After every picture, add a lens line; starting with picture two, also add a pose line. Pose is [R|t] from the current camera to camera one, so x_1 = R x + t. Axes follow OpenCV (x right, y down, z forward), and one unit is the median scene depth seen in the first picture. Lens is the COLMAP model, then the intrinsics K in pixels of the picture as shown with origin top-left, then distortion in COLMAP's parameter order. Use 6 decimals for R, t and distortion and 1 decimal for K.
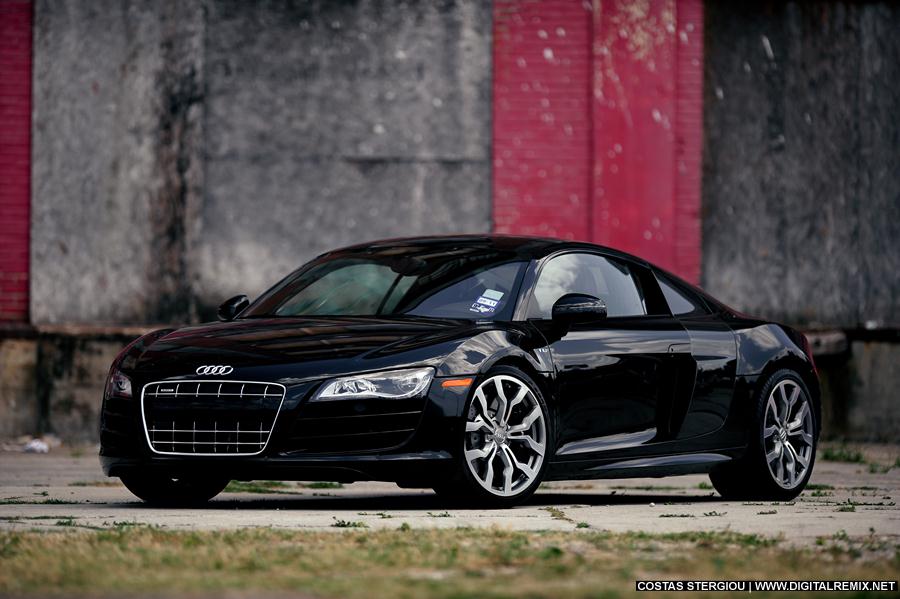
lens RADIAL K [[4988.6, 0, 450.0], [0, 4988.6, 299.5], [0, 0, 1]] dist [0.438446, 5.937361]
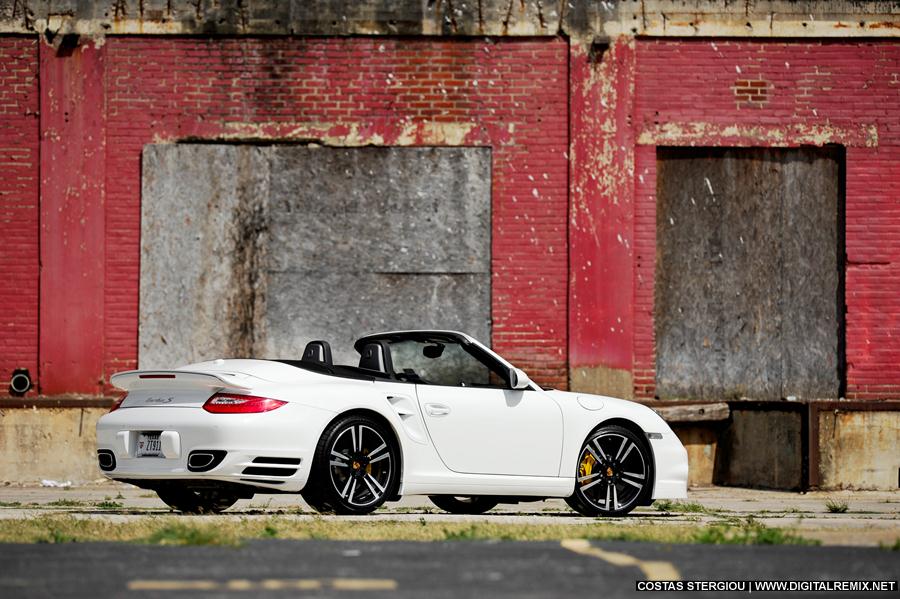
lens RADIAL K [[5122.9, 0, 450.0], [0, 5122.9, 299.5], [0, 0, 1]] dist [0.556520, -8.652552]
pose [[0.977635, -0.002380, -0.210294, 0.288085], [-0.000851, 0.999883, -0.015270, -0.000088], [0.210306, 0.015107, 0.977519, -0.336548]]
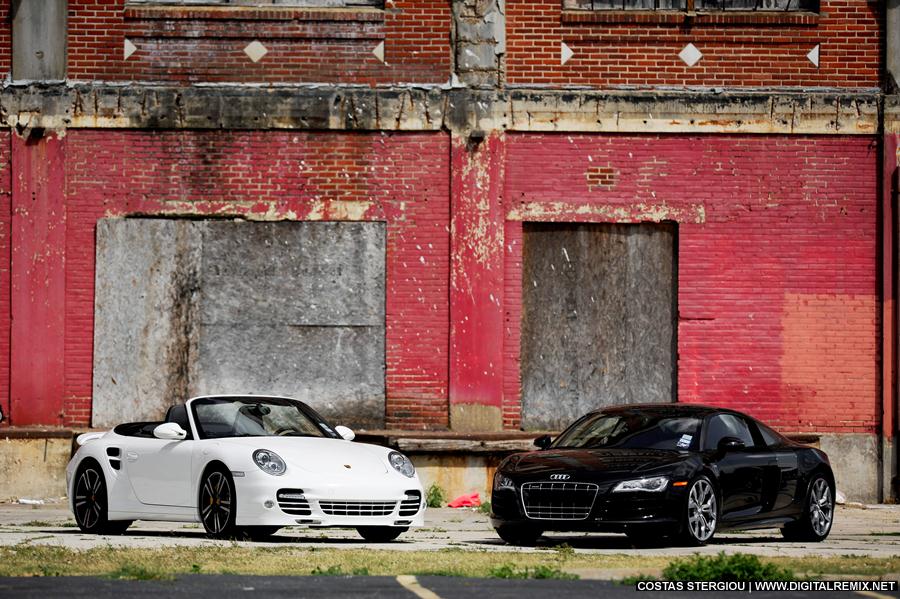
lens RADIAL K [[5122.9, 0, 450.0], [0, 5122.9, 299.5], [0, 0, 1]] dist [0.556520, -8.652552]
pose [[0.979853, 0.002326, -0.199705, 0.362299], [-0.004399, 0.999941, -0.009937, -0.020465], [0.199670, 0.010615, 0.979806, -0.615003]]
